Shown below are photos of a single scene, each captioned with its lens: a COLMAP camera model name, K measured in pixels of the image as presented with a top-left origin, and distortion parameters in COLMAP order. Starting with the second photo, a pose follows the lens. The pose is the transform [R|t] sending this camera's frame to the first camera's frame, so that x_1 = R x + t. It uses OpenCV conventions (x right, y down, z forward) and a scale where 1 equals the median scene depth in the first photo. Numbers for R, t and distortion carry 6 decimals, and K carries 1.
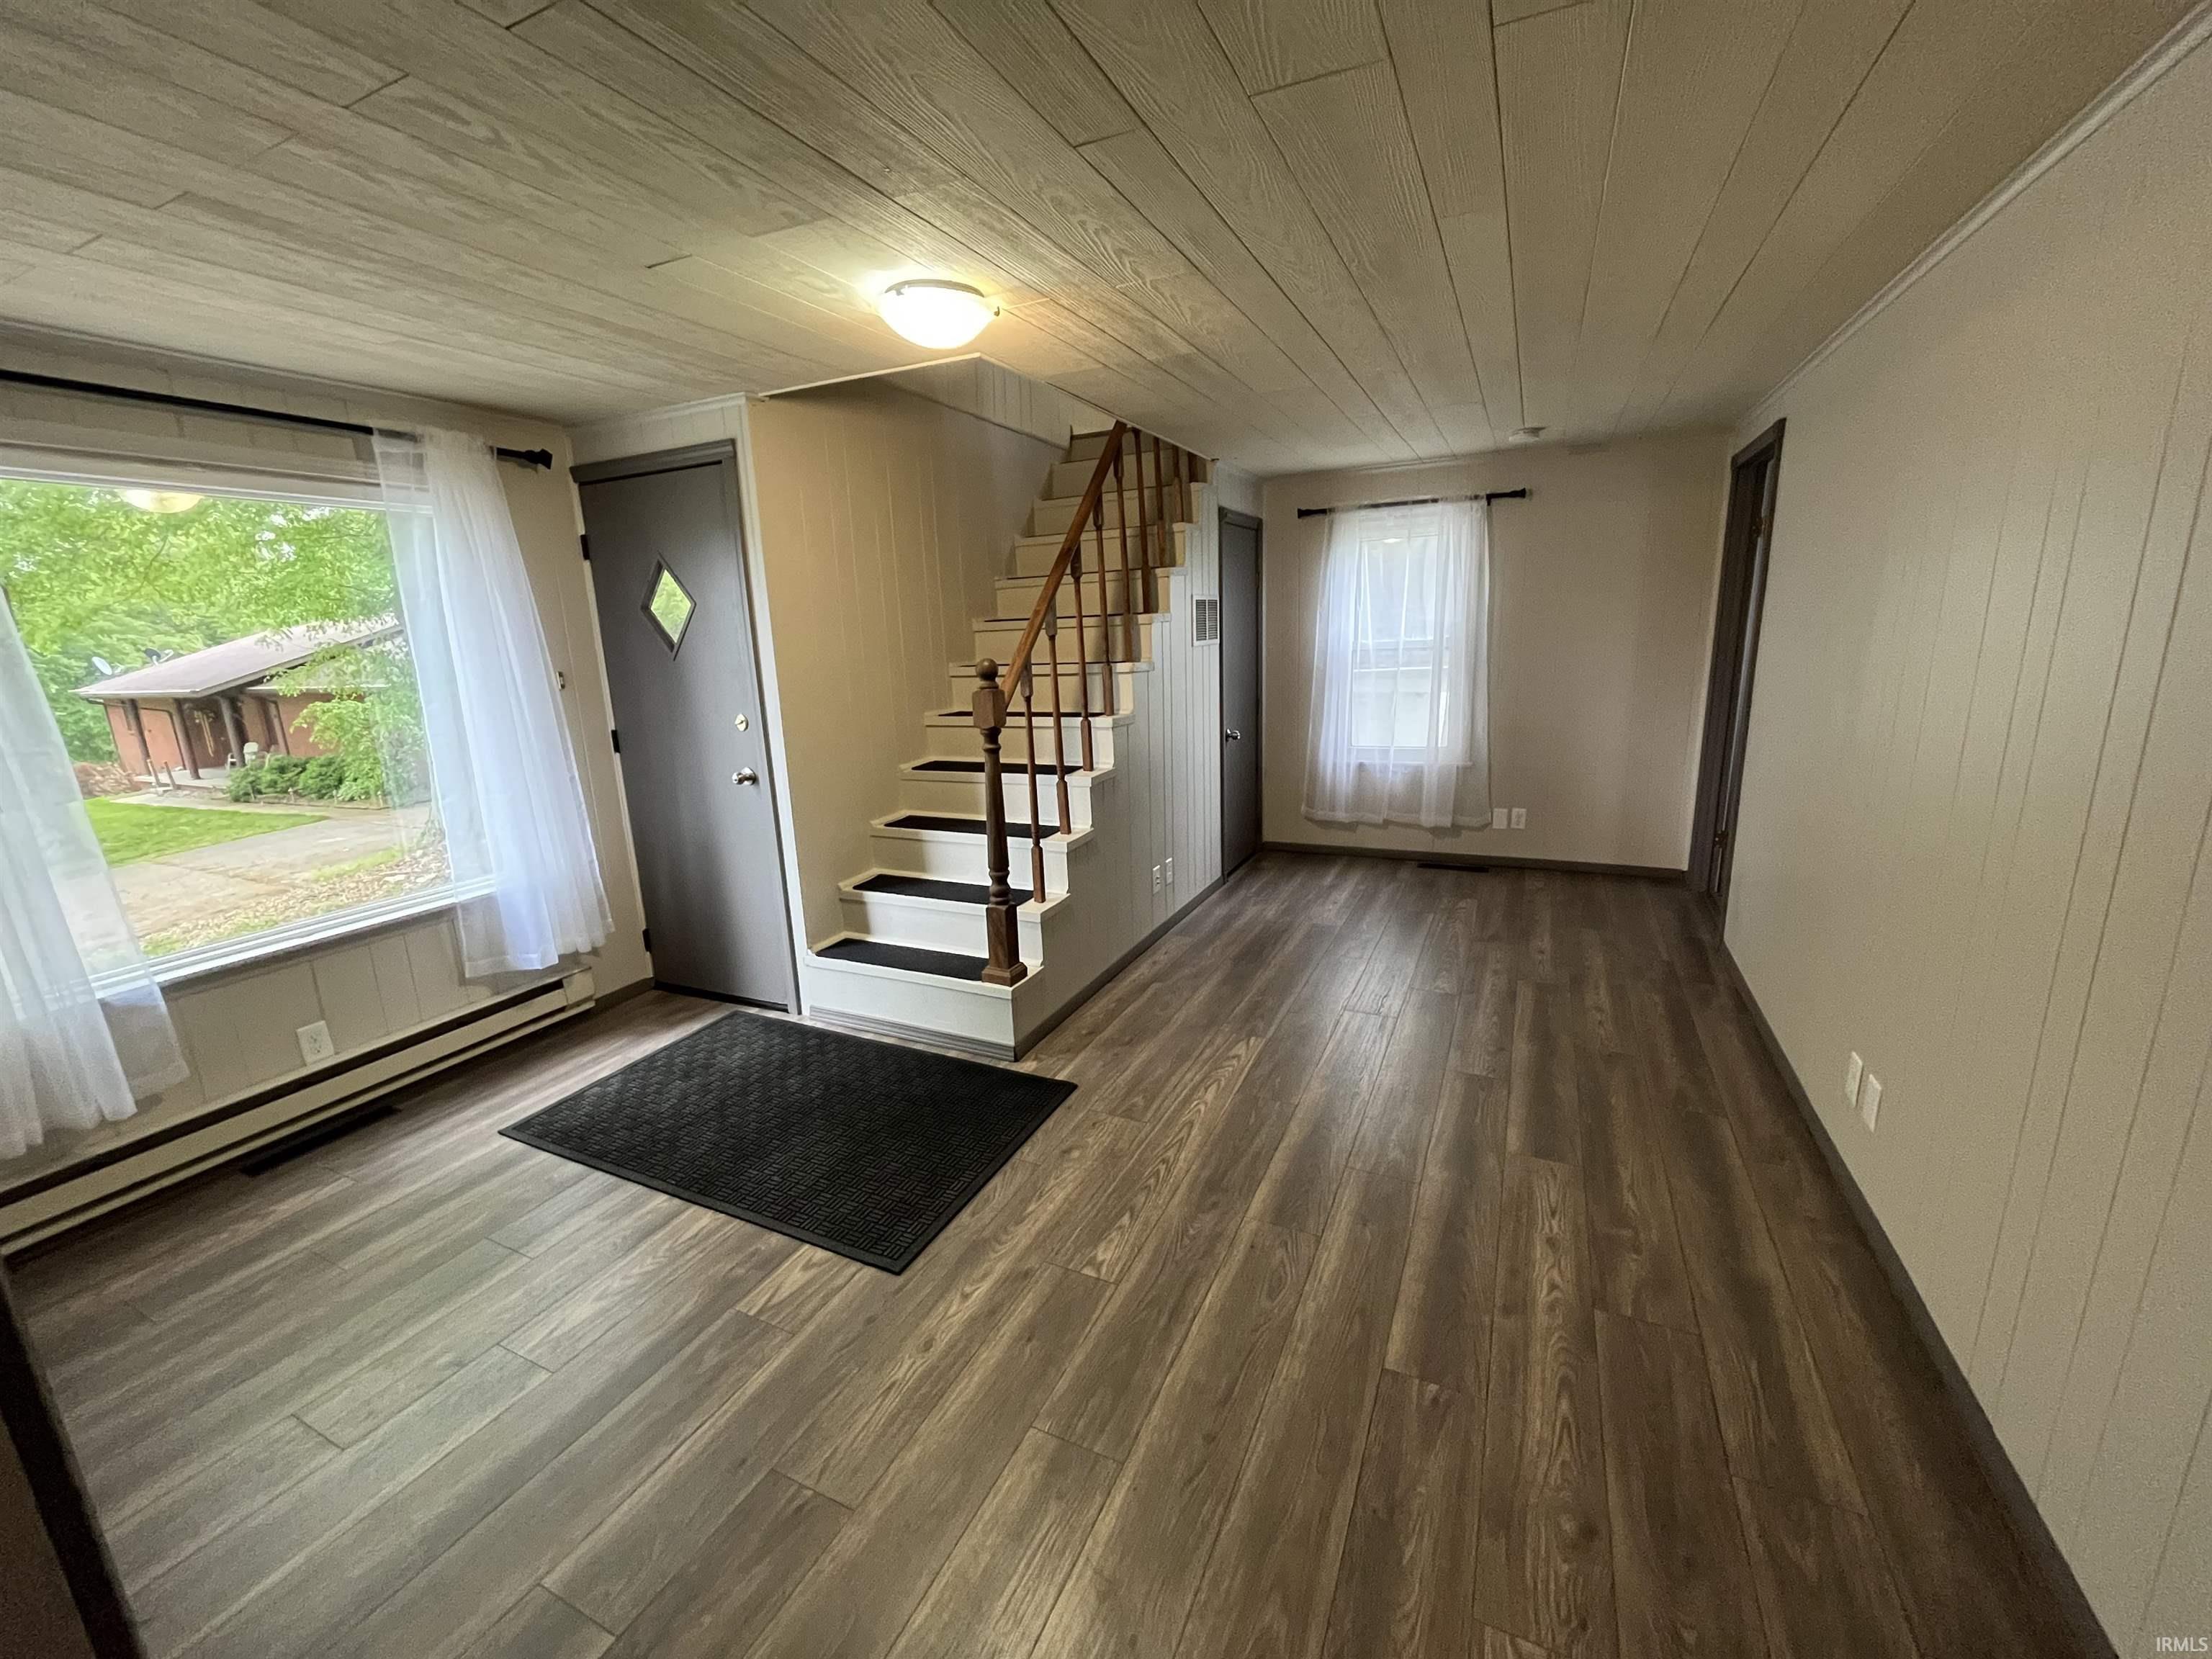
lens RADIAL K [[889.1, 0, 1104.5], [0, 889.1, 821.7], [0, 0, 1]] dist [-0.003653, -0.000216]
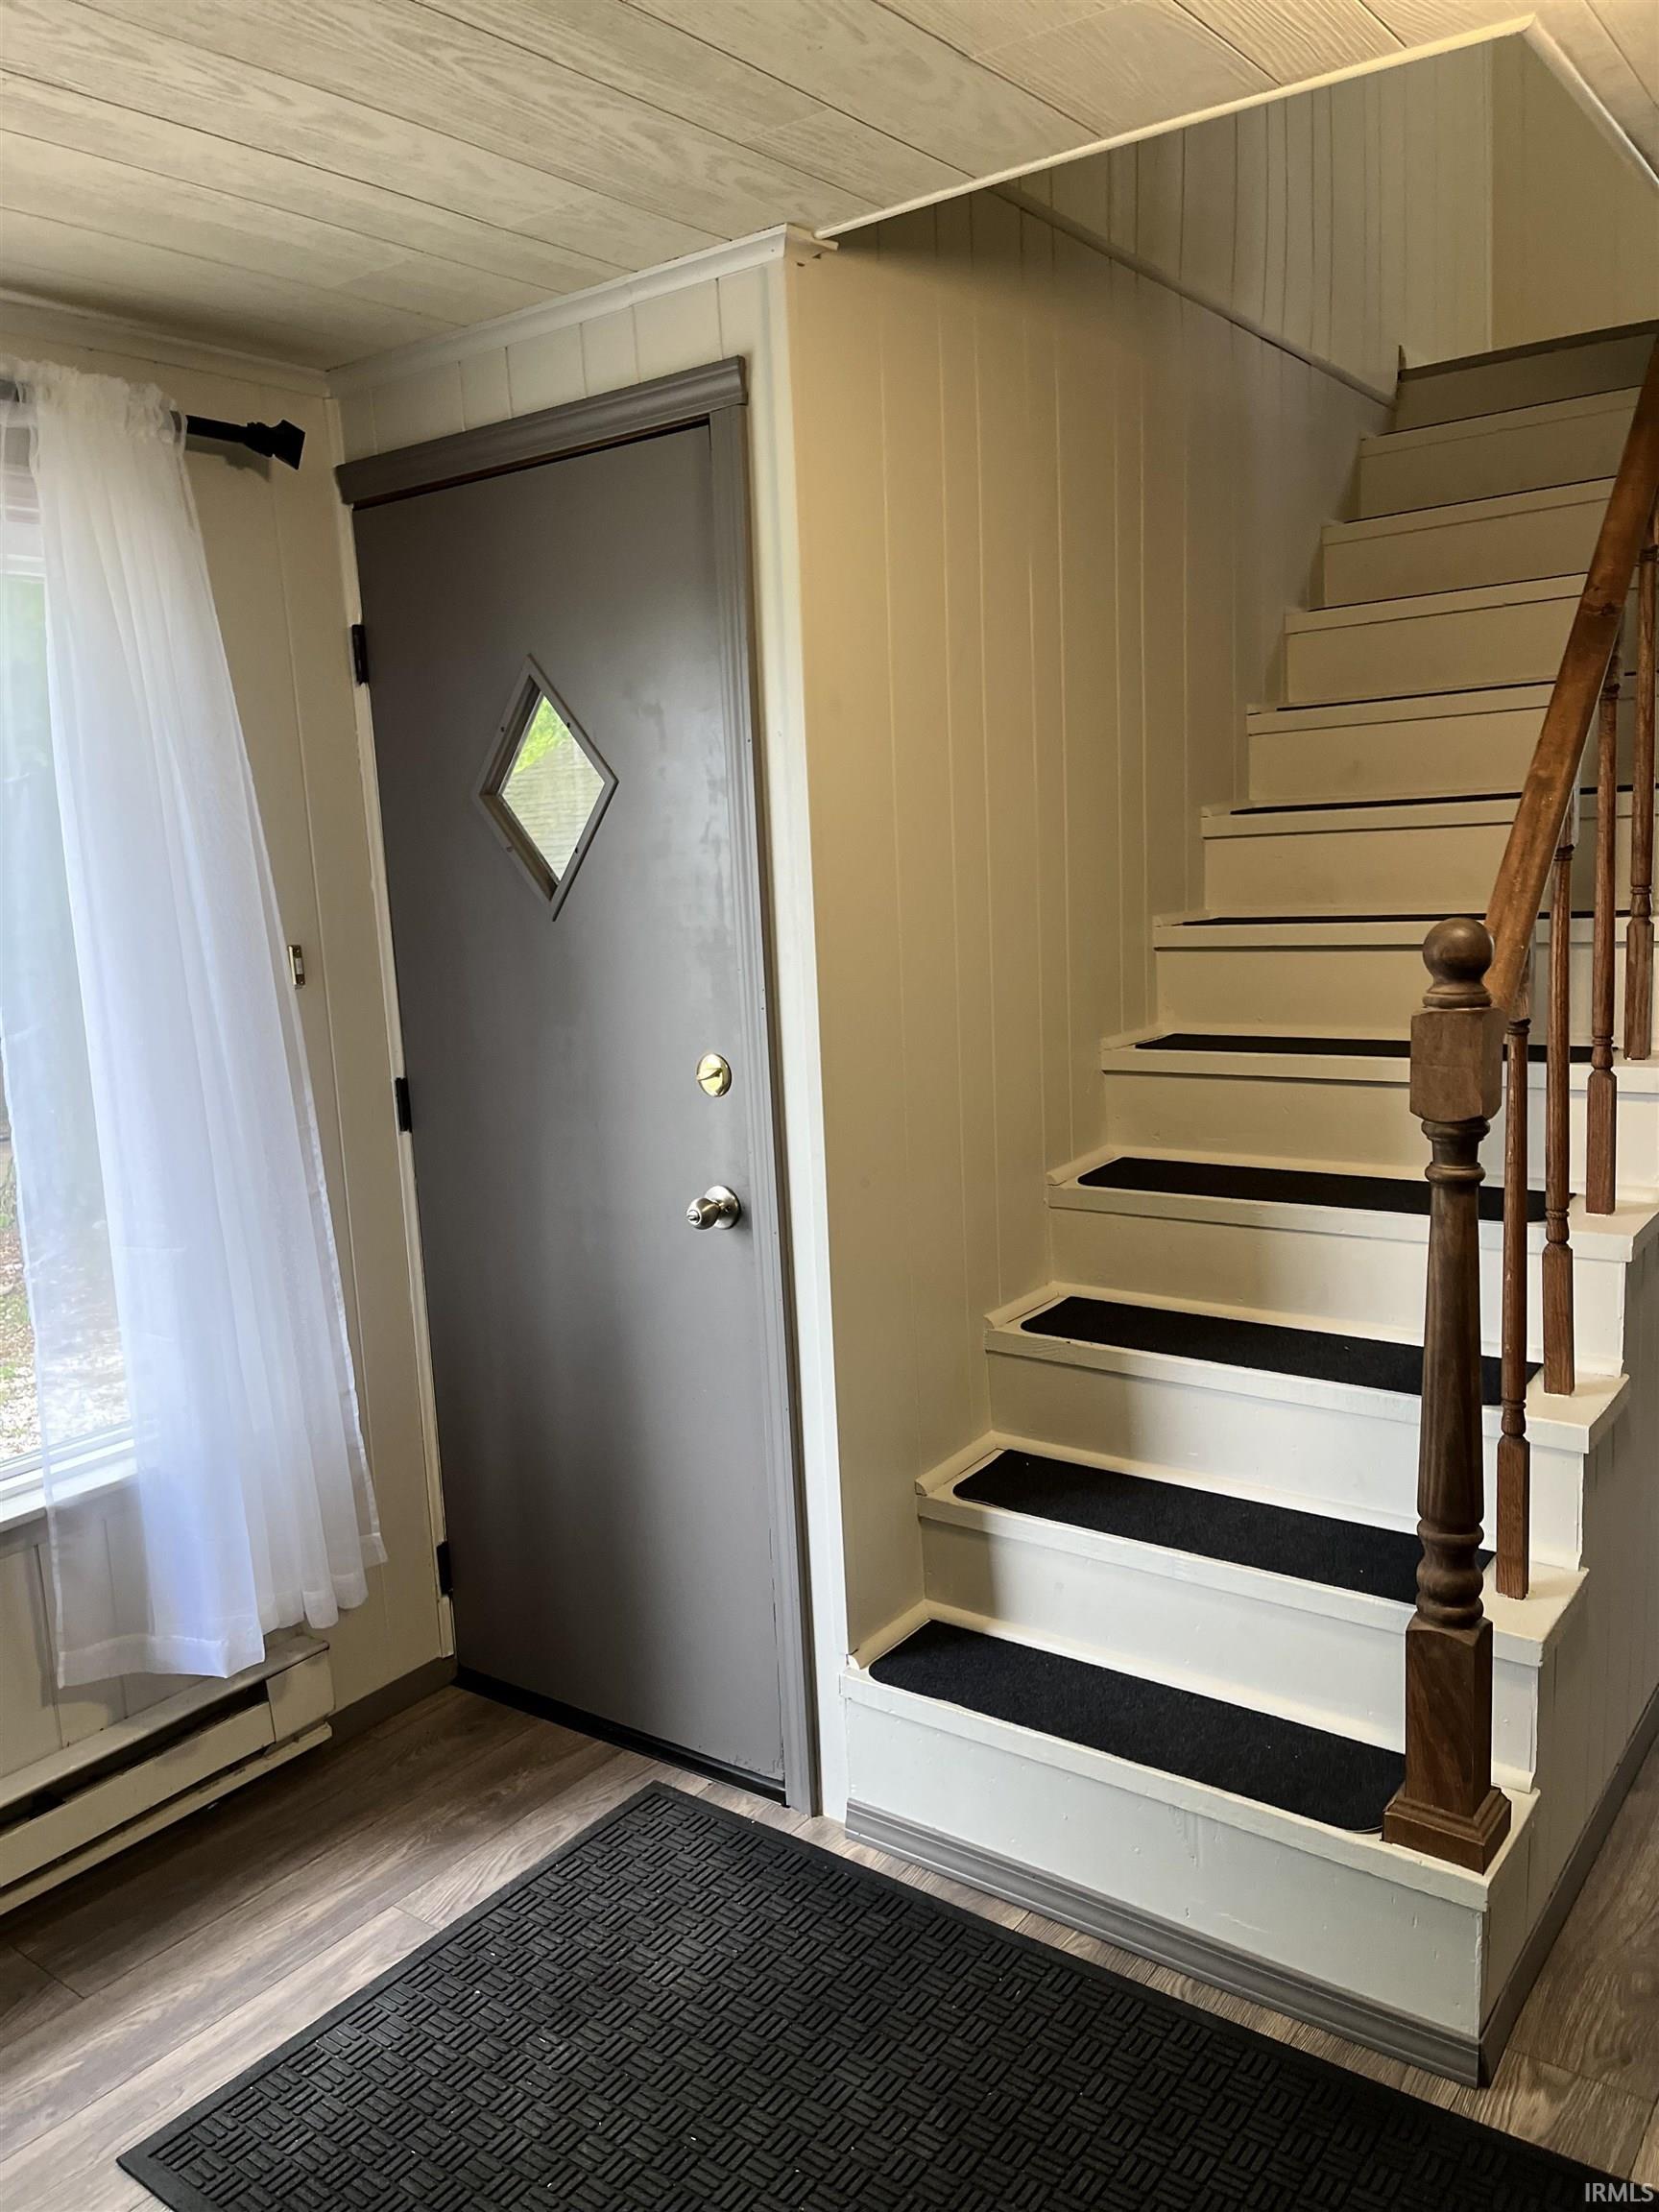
lens RADIAL K [[1685.0, 0, 829.5], [0, 1685.0, 1106.0], [0, 0, 1]] dist [0.093378, -0.120676]
pose [[0.979284, 0.019102, -0.201590, -0.203177], [-0.029158, 0.998468, -0.047034, -0.062812], [0.200383, 0.051937, 0.978340, 0.265220]]
